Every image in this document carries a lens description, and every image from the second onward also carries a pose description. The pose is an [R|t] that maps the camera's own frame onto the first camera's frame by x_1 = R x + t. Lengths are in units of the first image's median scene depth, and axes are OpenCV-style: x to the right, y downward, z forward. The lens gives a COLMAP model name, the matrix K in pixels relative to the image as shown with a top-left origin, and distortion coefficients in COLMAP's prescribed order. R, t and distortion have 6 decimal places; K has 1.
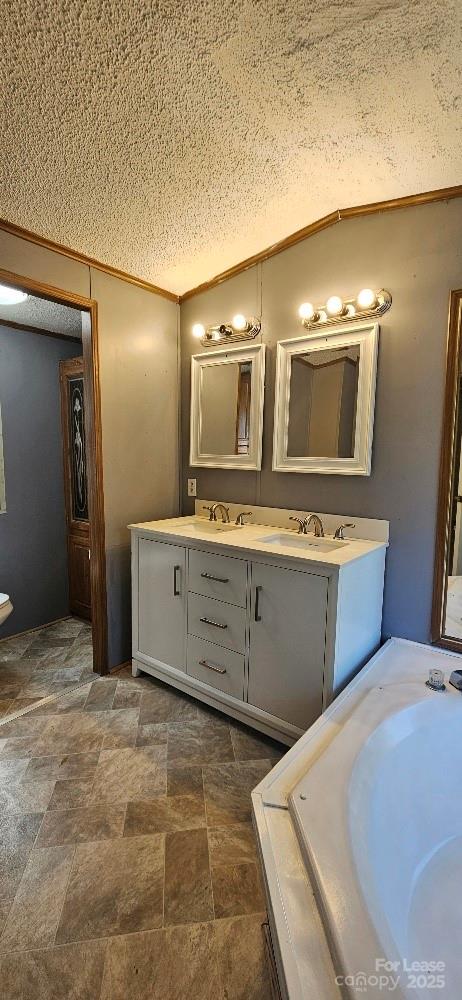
lens RADIAL K [[417.0, 0, 231.0], [0, 417.0, 500.0], [0, 0, 1]] dist [0.000205, -0.000075]
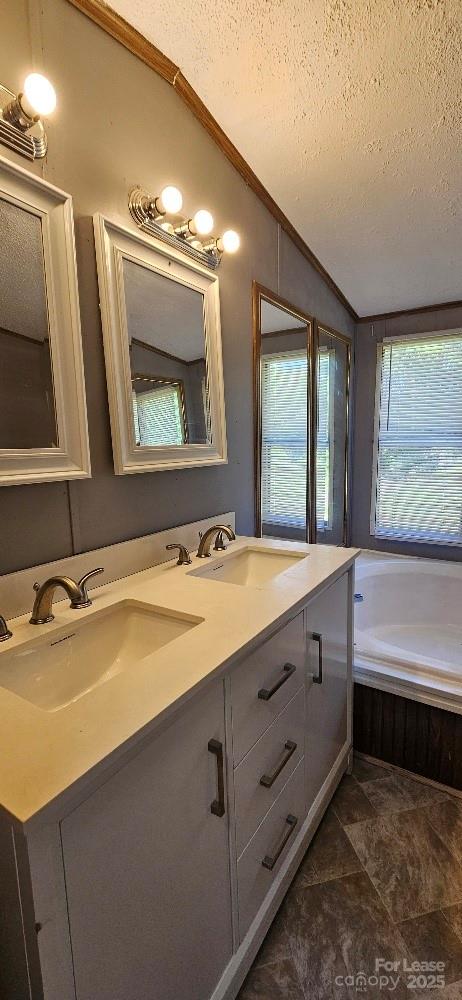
lens RADIAL K [[417.0, 0, 231.0], [0, 417.0, 500.0], [0, 0, 1]] dist [0.000205, -0.000075]
pose [[-0.107437, -0.160995, 0.981090, -0.505626], [0.134860, 0.975321, 0.174816, -0.130947], [-0.985023, 0.151092, -0.083074, 1.069664]]
